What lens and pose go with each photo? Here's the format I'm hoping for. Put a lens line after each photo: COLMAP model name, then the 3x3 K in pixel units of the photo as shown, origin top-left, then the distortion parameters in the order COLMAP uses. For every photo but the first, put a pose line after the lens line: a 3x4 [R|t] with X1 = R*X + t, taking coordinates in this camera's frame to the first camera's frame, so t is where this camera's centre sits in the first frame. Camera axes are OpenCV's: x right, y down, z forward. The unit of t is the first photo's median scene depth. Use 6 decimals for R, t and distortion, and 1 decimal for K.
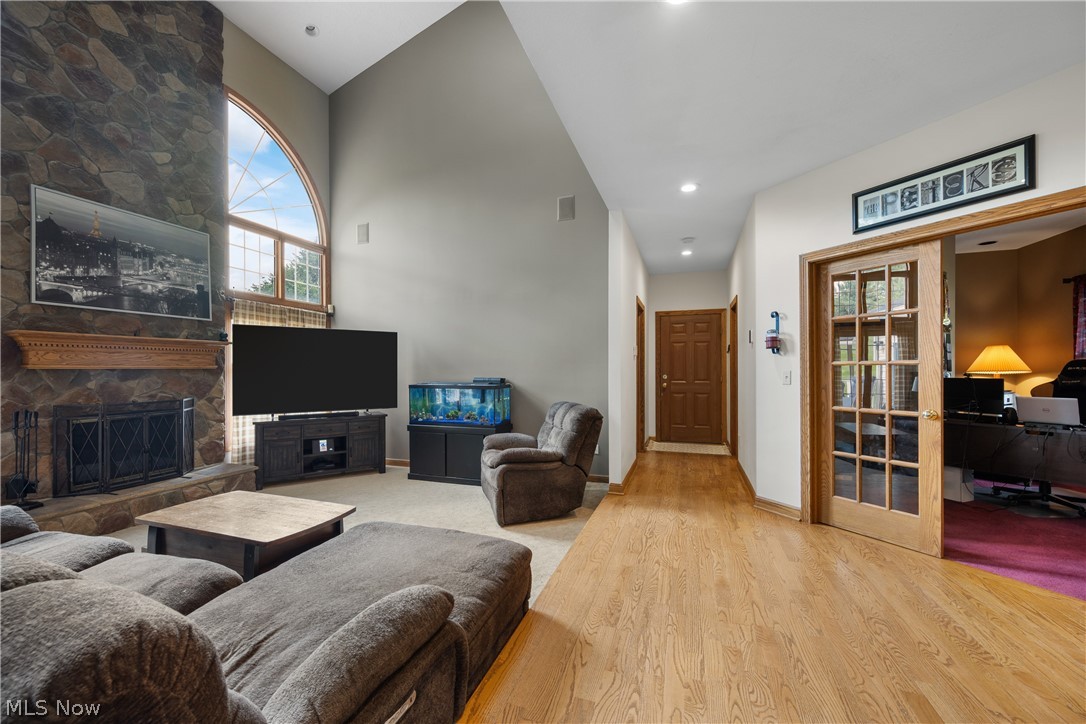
lens RADIAL K [[425.9, 0, 544.6], [0, 425.9, 371.7], [0, 0, 1]] dist [-0.001621, 0.000102]
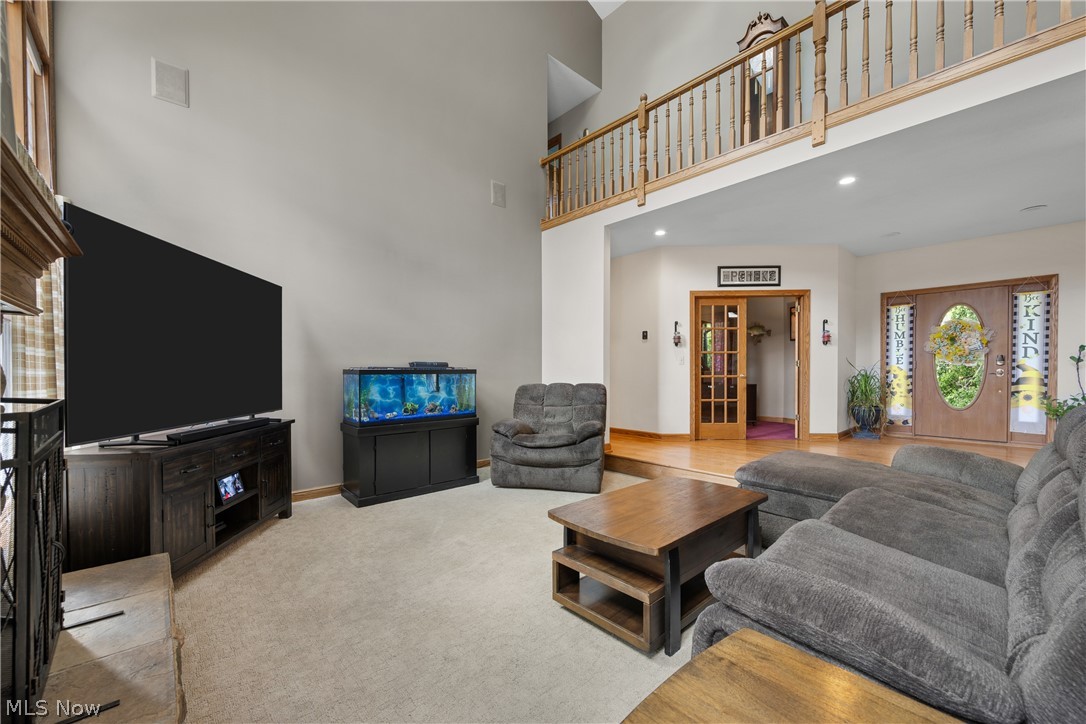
lens RADIAL K [[430.3, 0, 545.0], [0, 430.3, 376.6], [0, 0, 1]] dist [-0.001465, -0.000031]
pose [[0.488736, -0.013958, 0.872320, -1.010389], [0.005853, 0.999902, 0.012720, 0.045164], [-0.872412, -0.001111, 0.488770, 0.521509]]
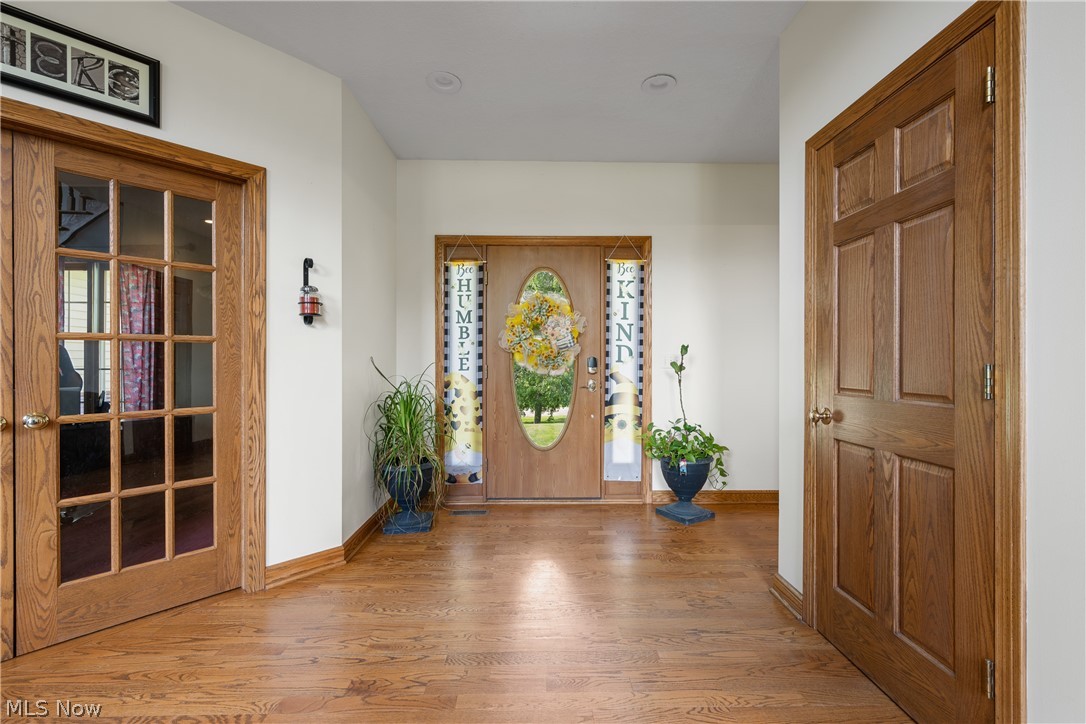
lens RADIAL K [[462.8, 0, 547.6], [0, 462.8, 362.2], [0, 0, 1]] dist [-0.000920, -0.000331]
pose [[-0.339361, -0.000678, 0.940656, 0.032819], [0.002680, 0.999995, 0.001688, 0.011486], [-0.940652, 0.003094, -0.339358, 0.322410]]
